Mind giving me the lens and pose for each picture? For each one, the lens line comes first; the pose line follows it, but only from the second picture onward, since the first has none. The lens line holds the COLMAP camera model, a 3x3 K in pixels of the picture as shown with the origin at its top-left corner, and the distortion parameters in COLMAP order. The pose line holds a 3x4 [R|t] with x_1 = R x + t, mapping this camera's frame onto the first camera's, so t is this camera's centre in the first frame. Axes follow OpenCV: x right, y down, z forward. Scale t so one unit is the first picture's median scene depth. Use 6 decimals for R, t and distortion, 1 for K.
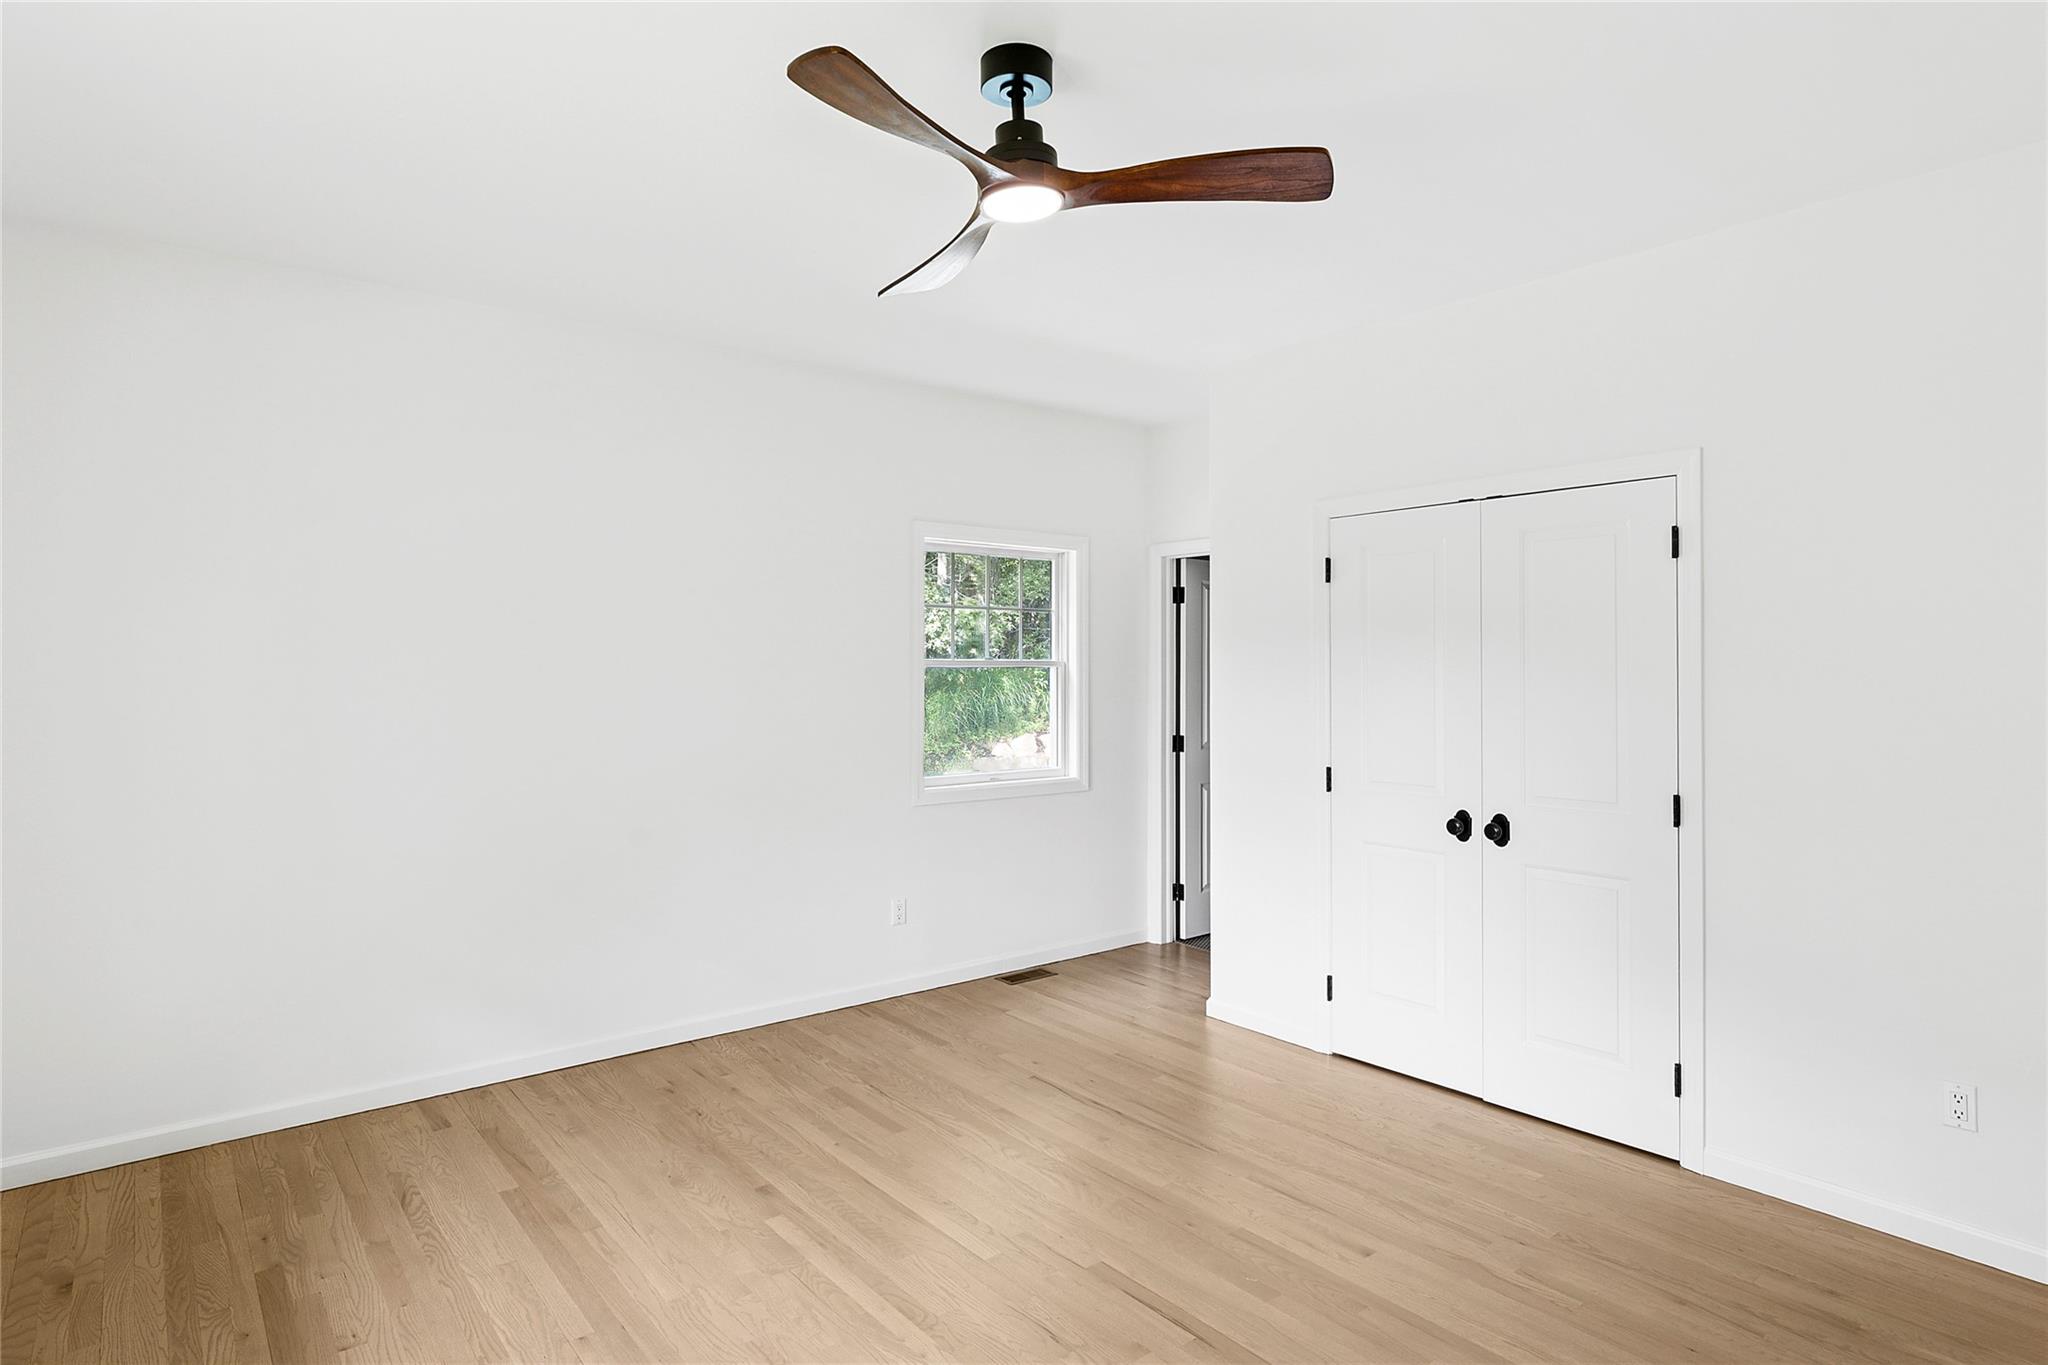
lens RADIAL K [[1114.1, 0, 1021.0], [0, 1114.1, 678.1], [0, 0, 1]] dist [-0.005398, -0.000613]
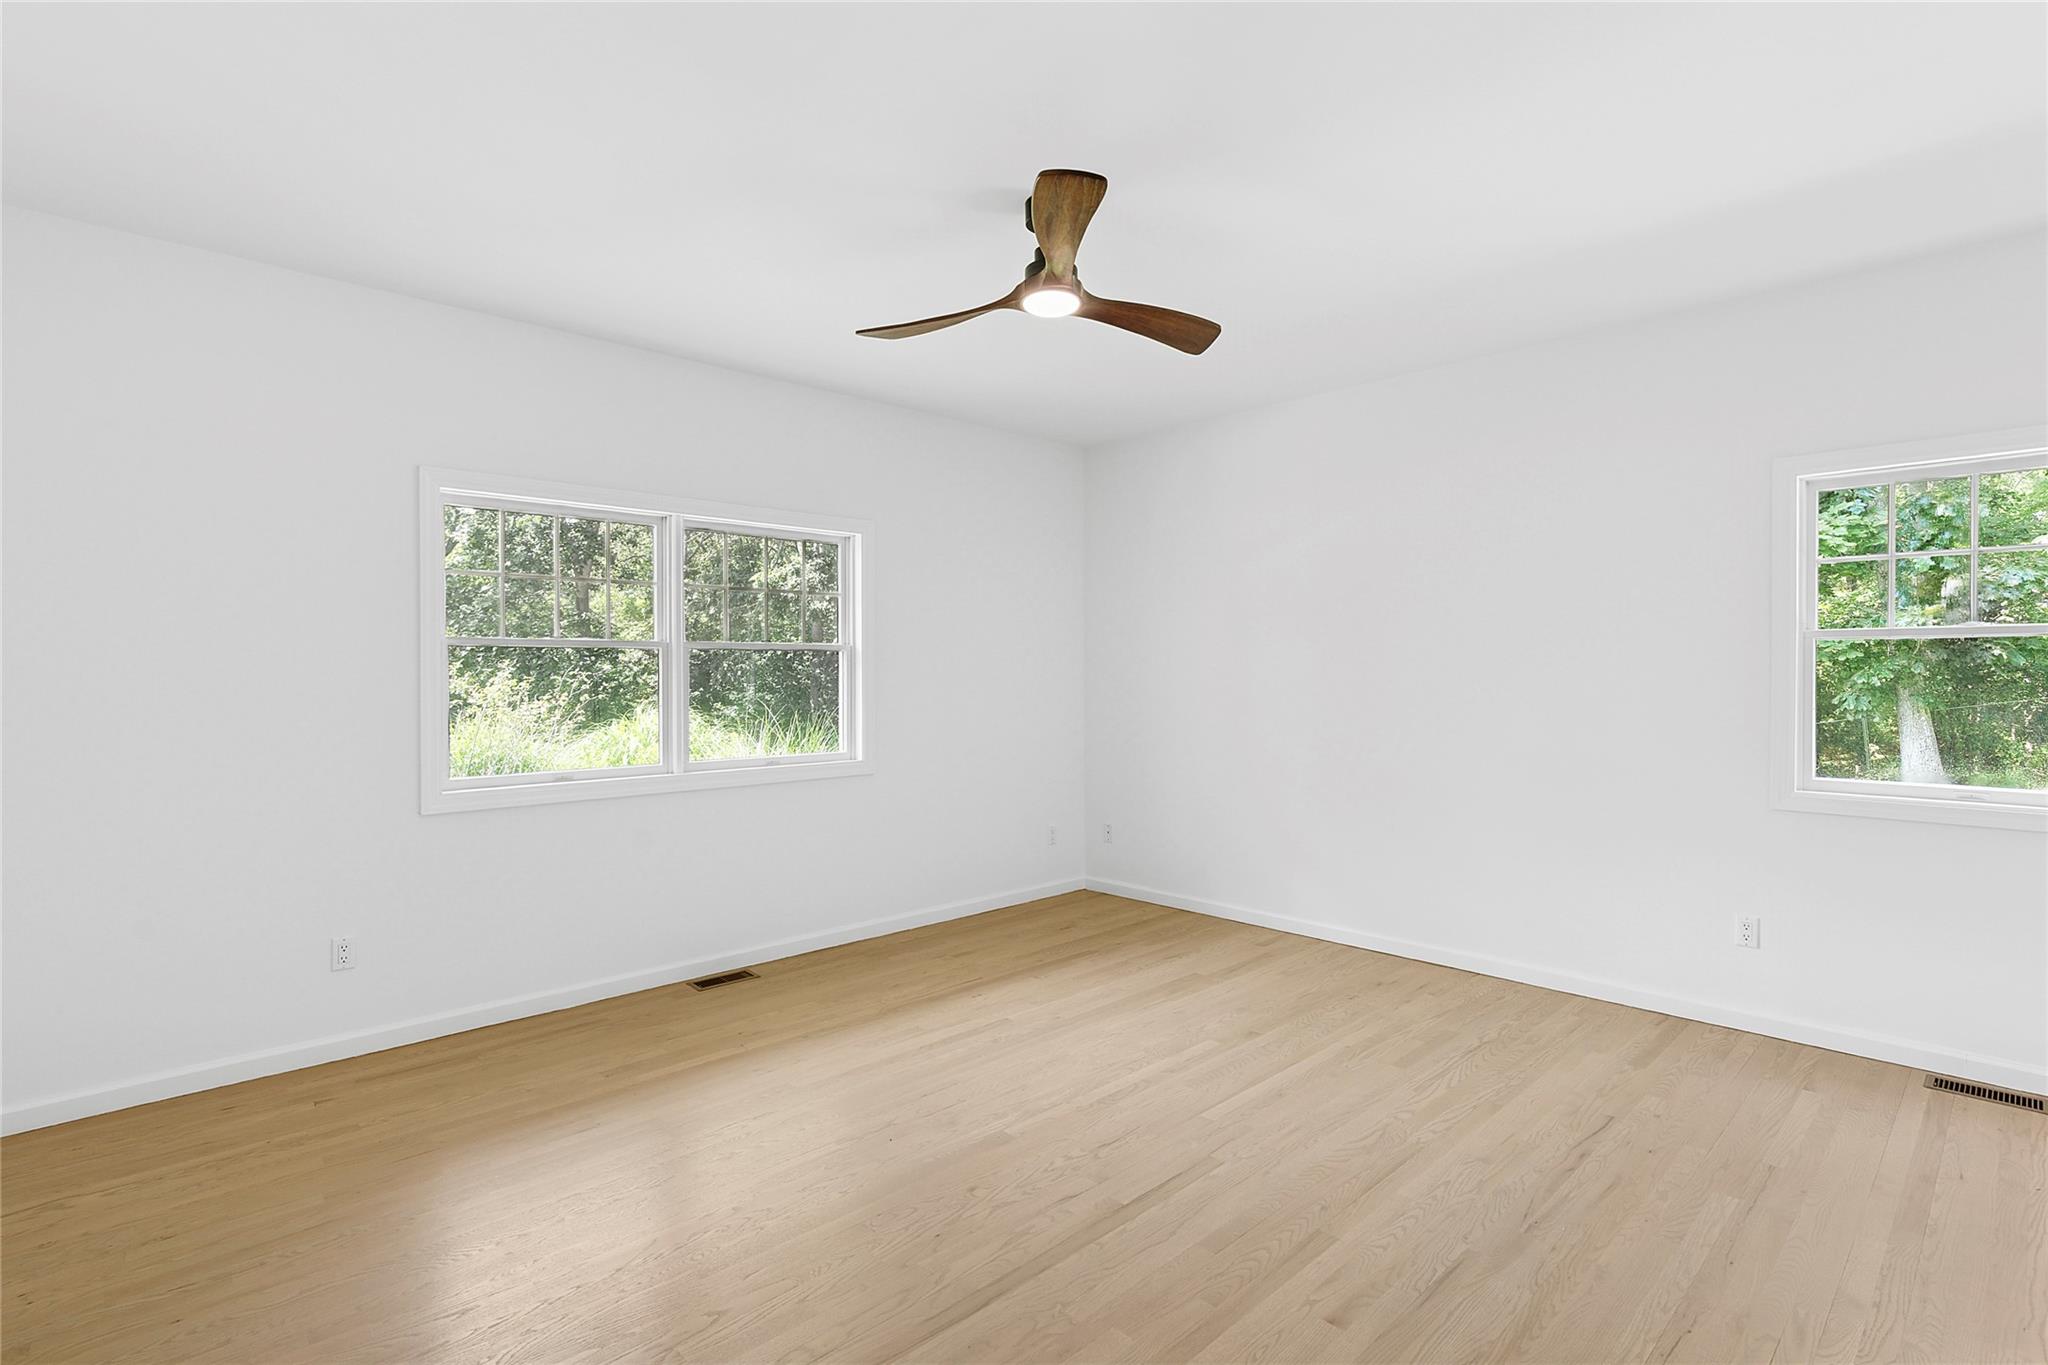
lens RADIAL K [[958.1, 0, 1019.7], [0, 958.1, 678.5], [0, 0, 1]] dist [-0.009037, 0.003042]
pose [[0.090088, 0.010303, -0.995880, 0.781710], [-0.004889, 0.999939, 0.009903, 0.020276], [0.995922, 0.003977, 0.090133, 0.544876]]
